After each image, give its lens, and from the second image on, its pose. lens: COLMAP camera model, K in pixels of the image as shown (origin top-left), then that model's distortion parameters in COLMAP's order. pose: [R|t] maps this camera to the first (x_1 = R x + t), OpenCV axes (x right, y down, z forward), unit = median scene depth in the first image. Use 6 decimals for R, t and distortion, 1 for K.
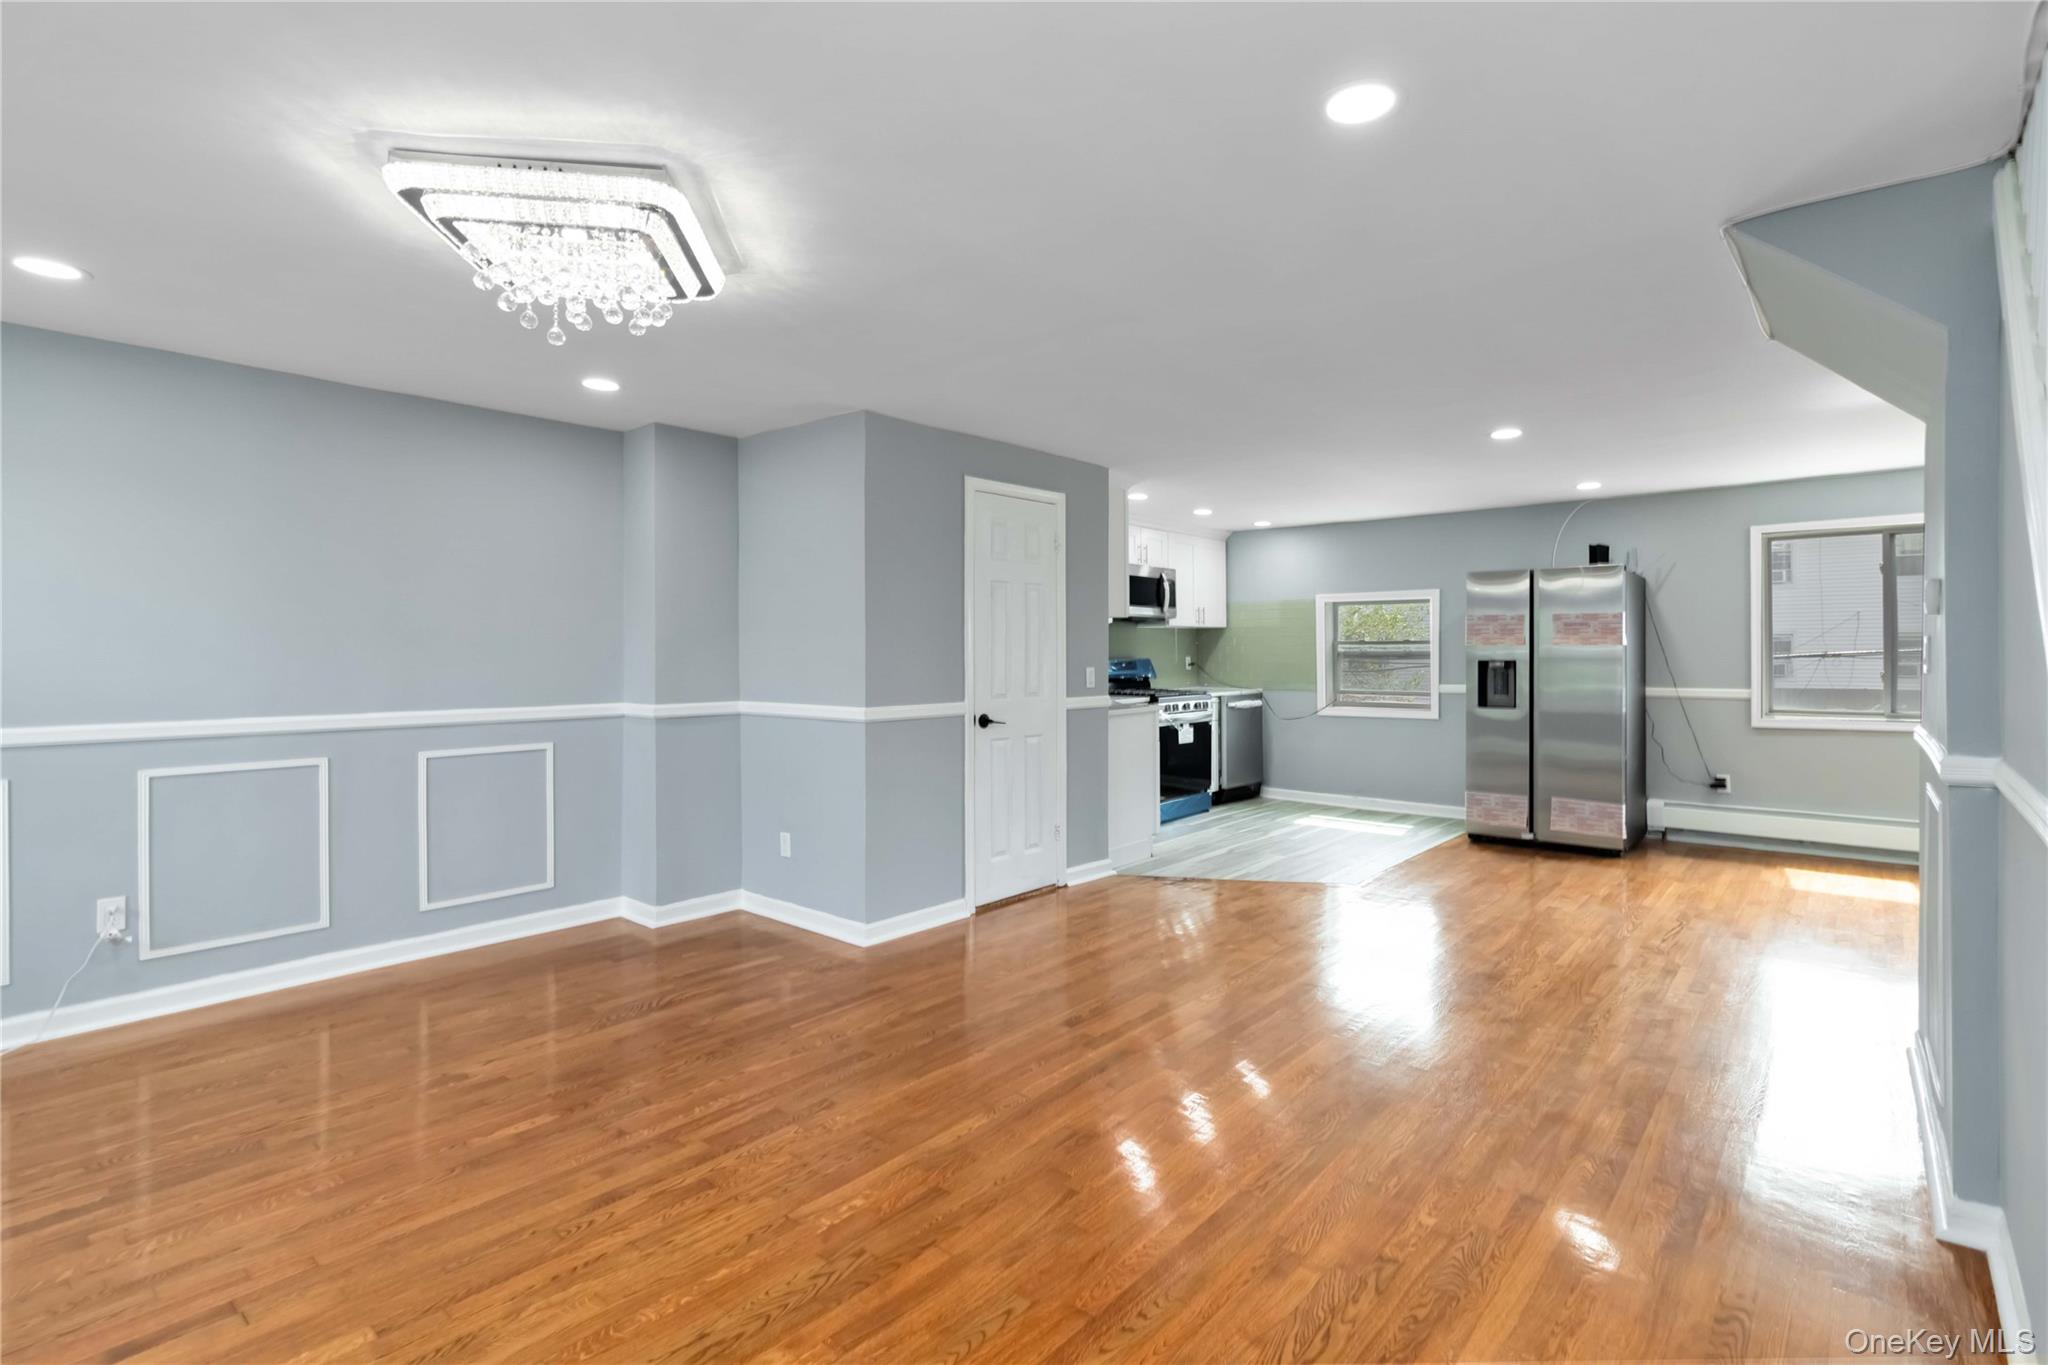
lens RADIAL K [[966.2, 0, 1059.6], [0, 966.2, 664.8], [0, 0, 1]] dist [0.004005, 0.002192]
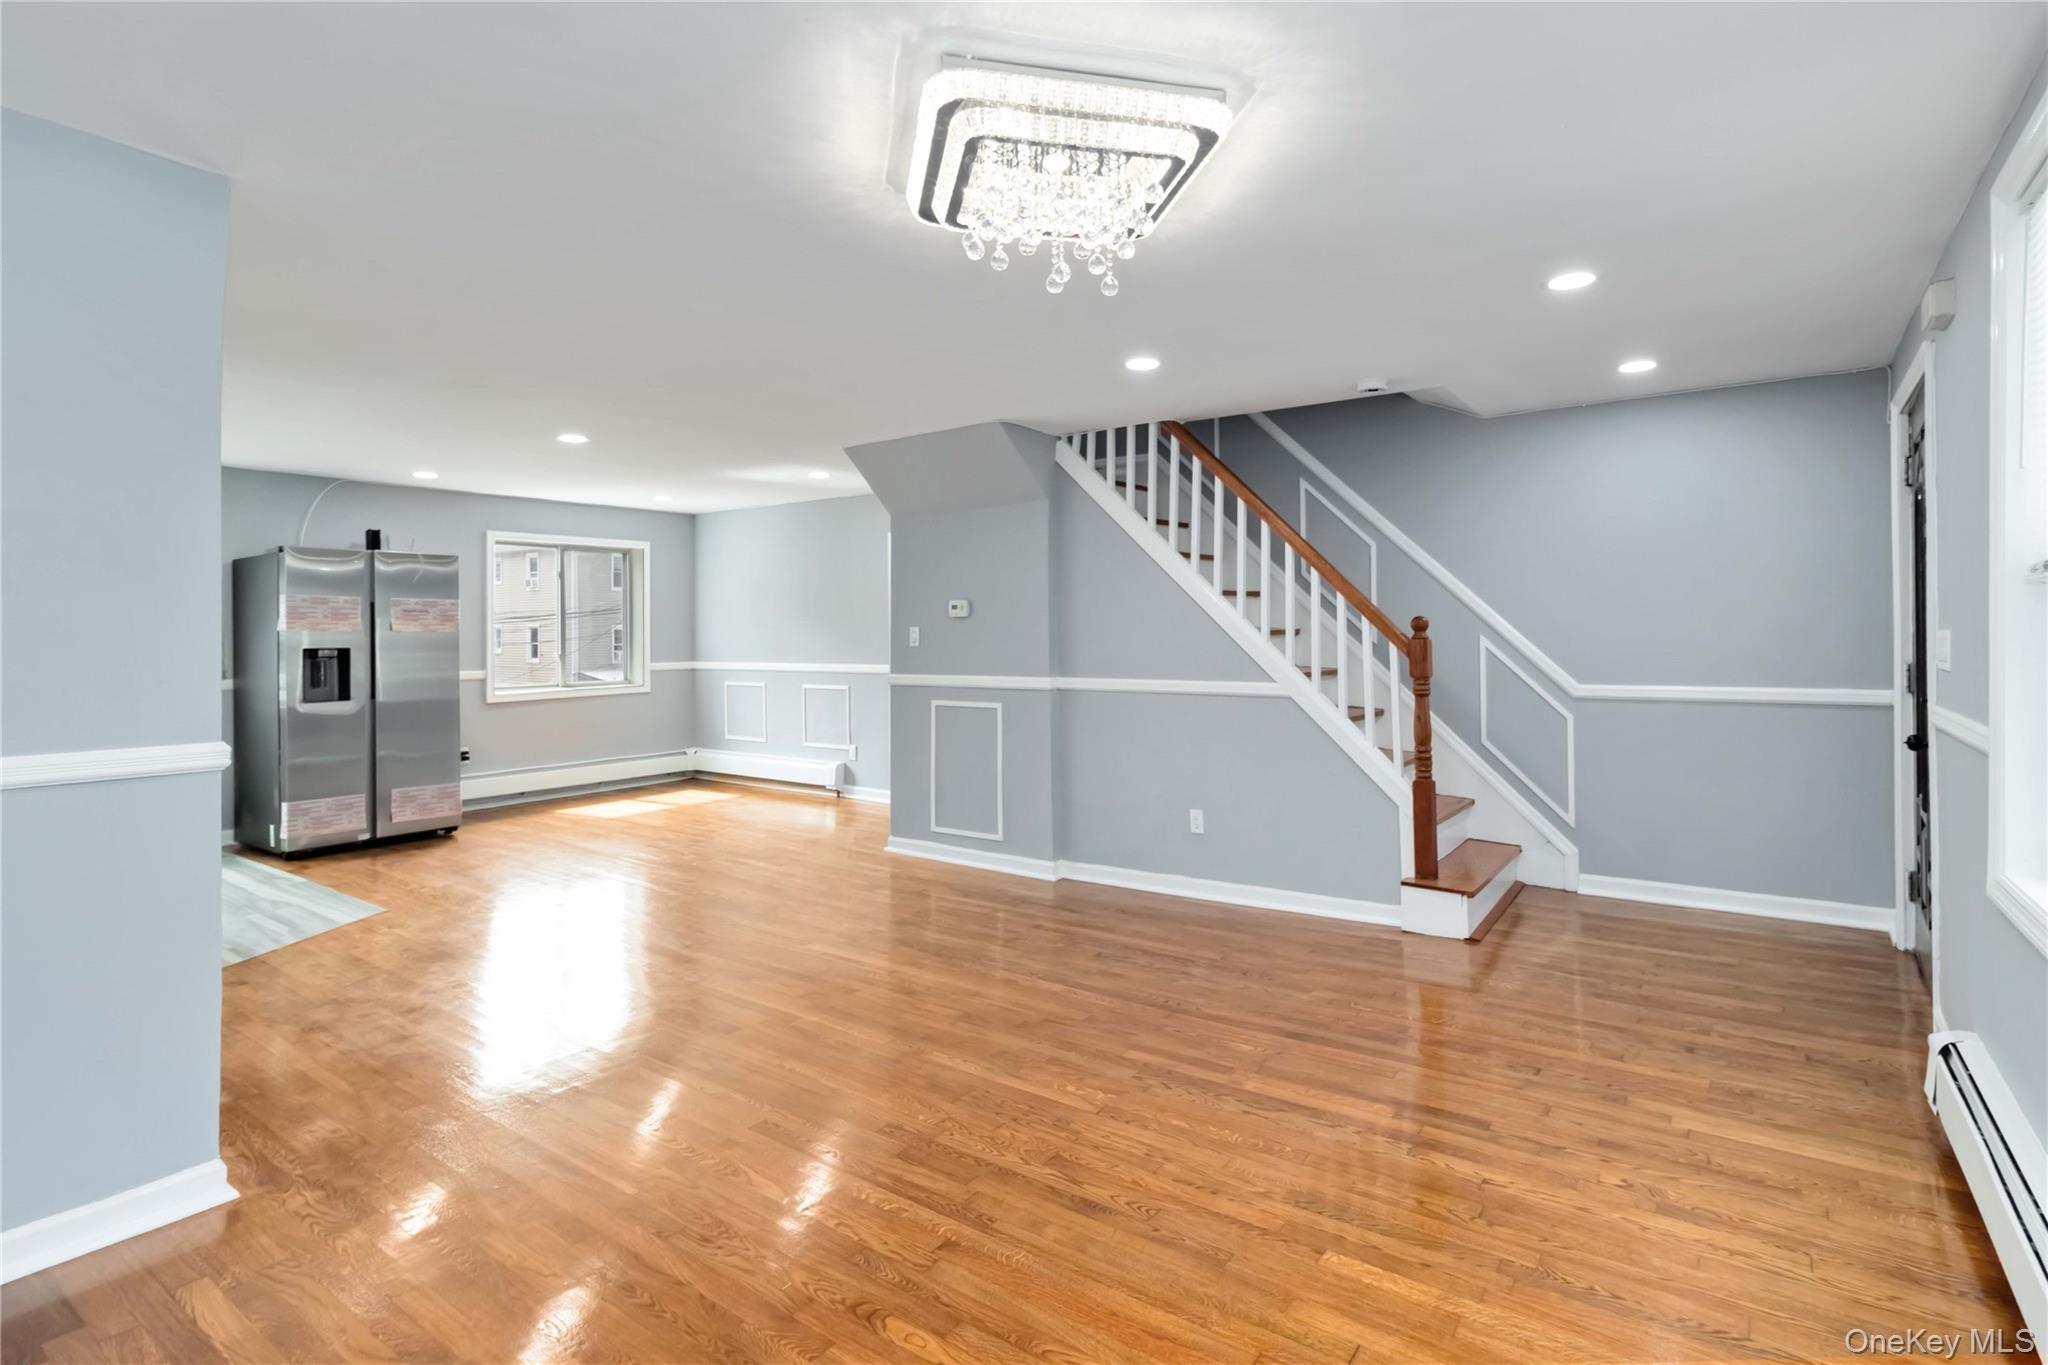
lens RADIAL K [[997.2, 0, 1064.9], [0, 997.2, 621.0], [0, 0, 1]] dist [0.005531, 0.000684]
pose [[-0.080320, 0.017074, 0.996623, -0.450418], [0.019763, 0.999684, -0.015533, -0.001633], [-0.996573, 0.018449, -0.080632, 0.340207]]
